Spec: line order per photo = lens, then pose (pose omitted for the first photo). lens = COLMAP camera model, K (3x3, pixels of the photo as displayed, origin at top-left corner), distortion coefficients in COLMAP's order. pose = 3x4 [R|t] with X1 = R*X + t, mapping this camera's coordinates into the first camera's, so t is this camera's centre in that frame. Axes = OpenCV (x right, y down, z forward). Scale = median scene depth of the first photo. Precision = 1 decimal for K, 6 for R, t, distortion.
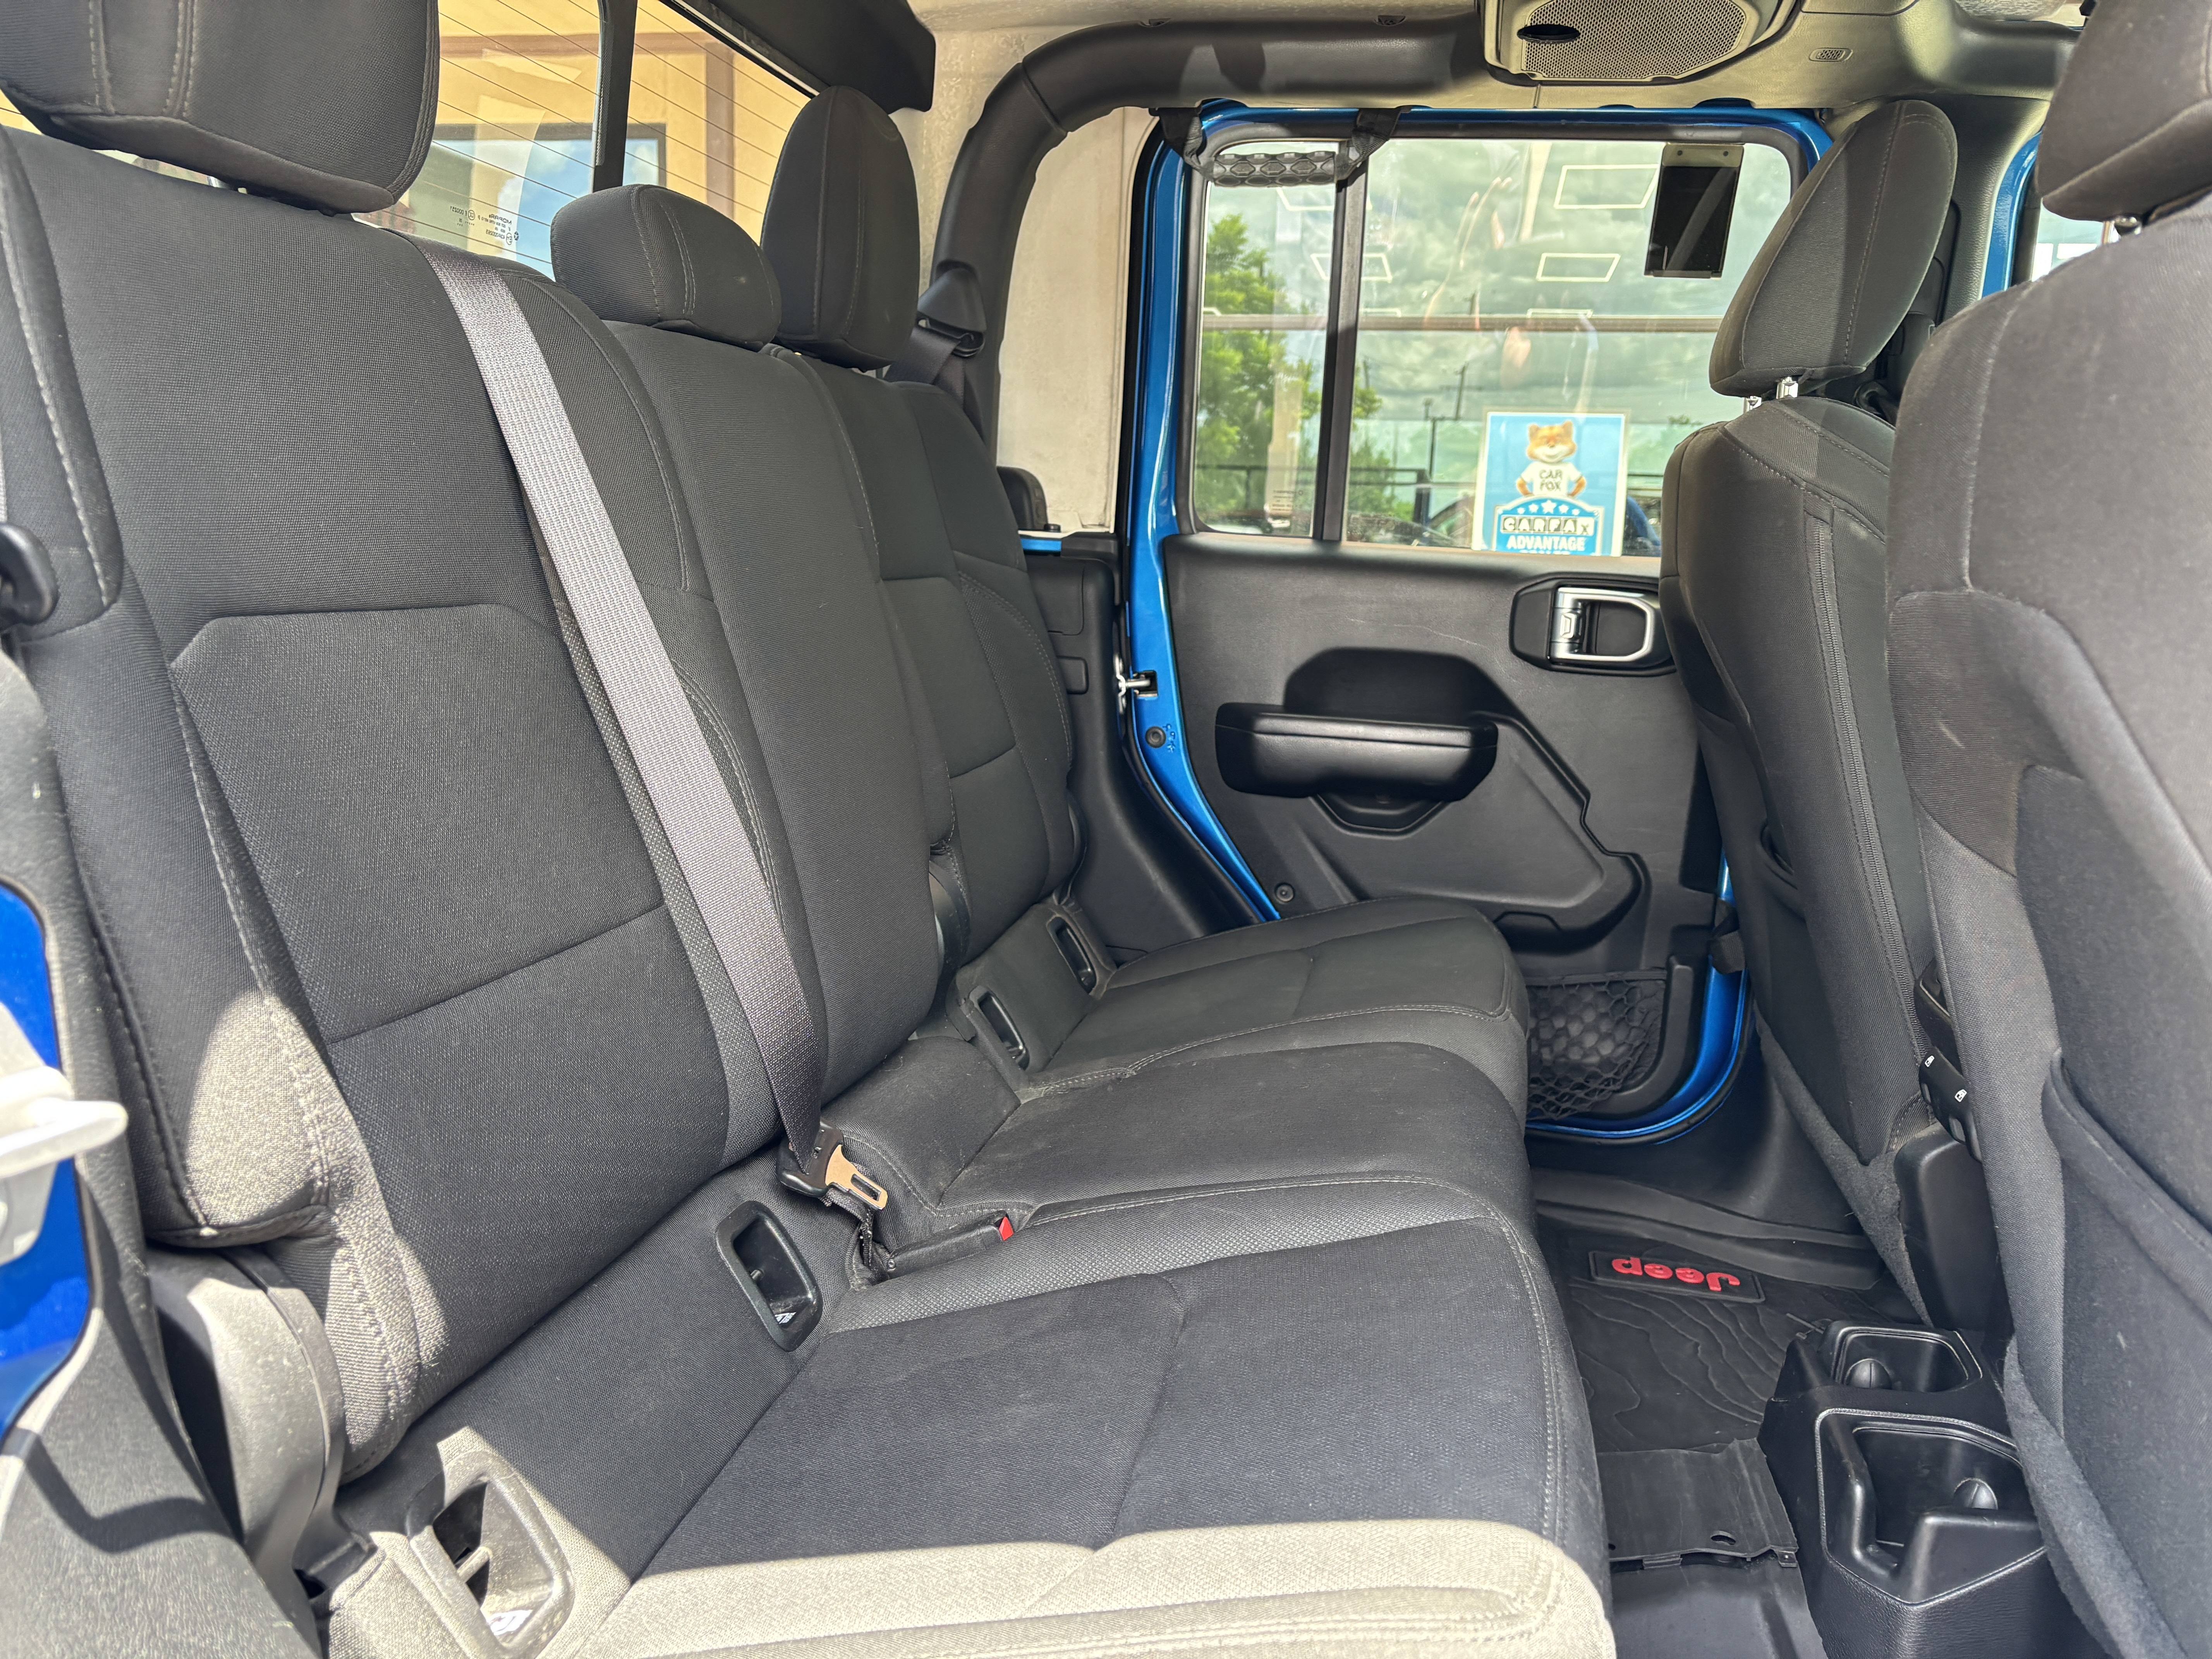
lens RADIAL K [[1684.0, 0, 1124.2], [0, 1684.0, 840.3], [0, 0, 1]] dist [0.037583, -0.043077]
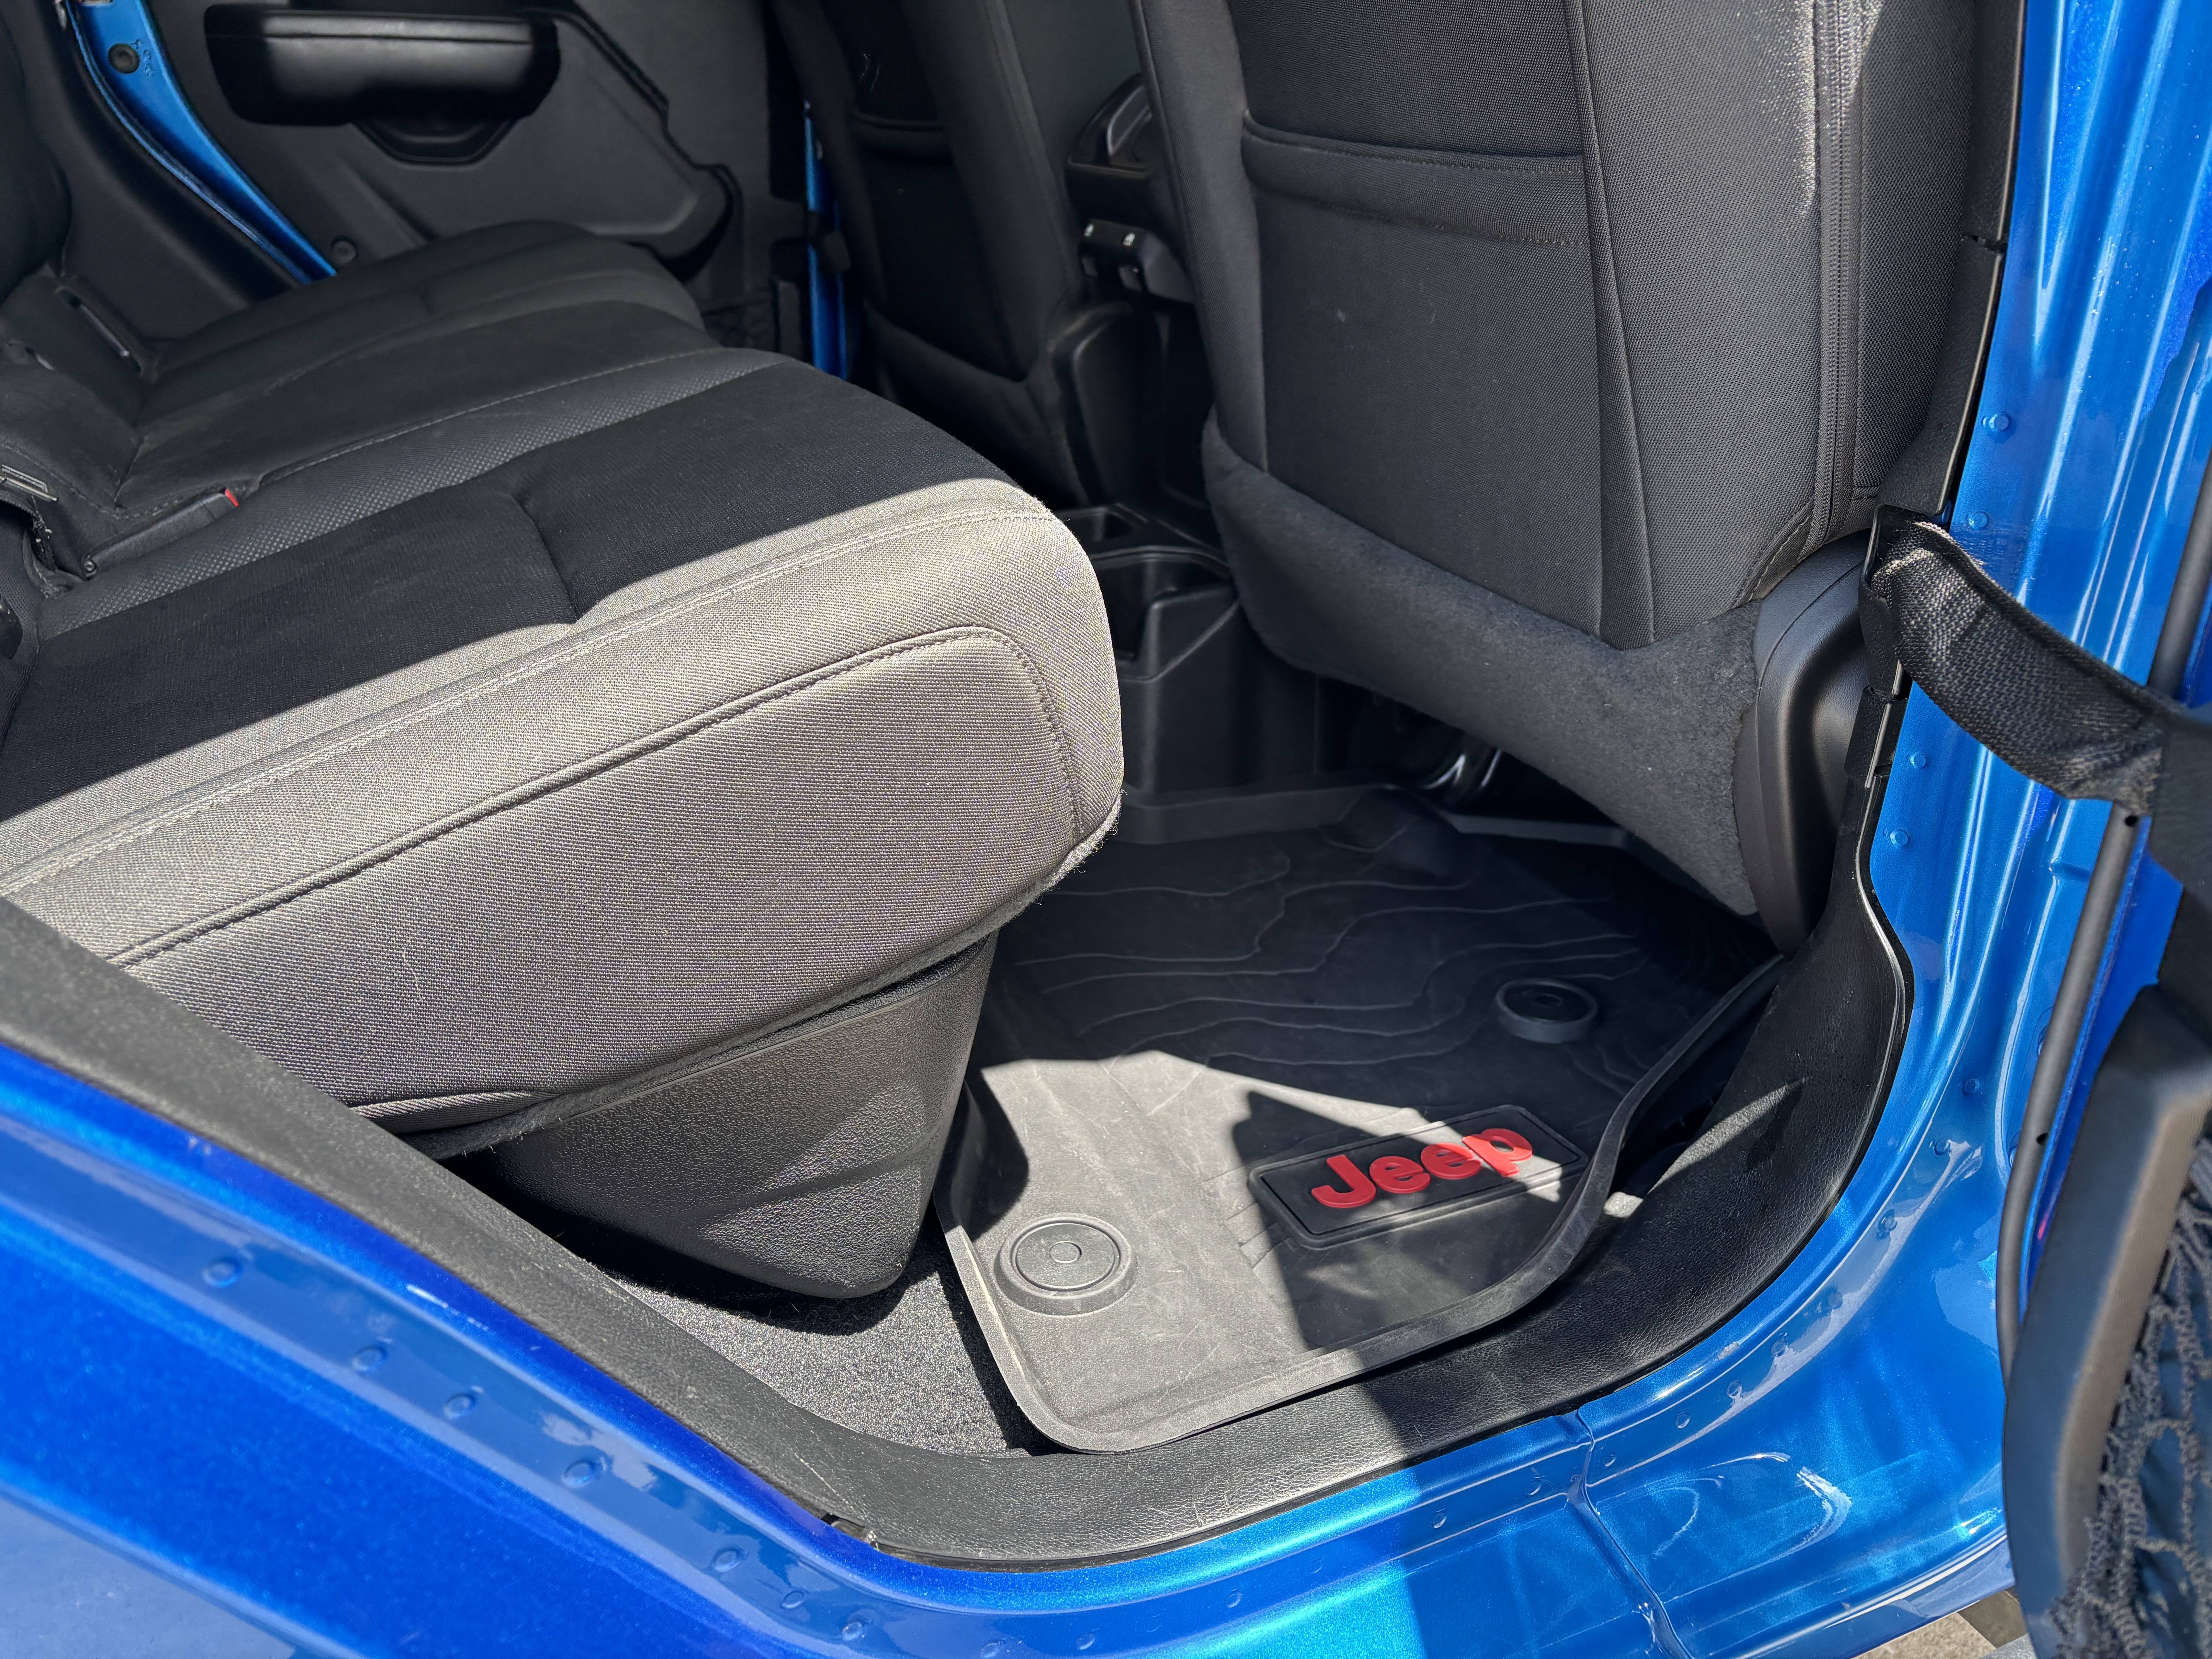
lens RADIAL K [[1684.0, 0, 1120.7], [0, 1684.0, 836.1], [0, 0, 1]] dist [0.037583, -0.043077]
pose [[0.810593, -0.256516, 0.526439, -0.125285], [0.117402, 0.951892, 0.283054, 0.126543], [-0.573721, -0.167636, 0.801712, 0.019167]]
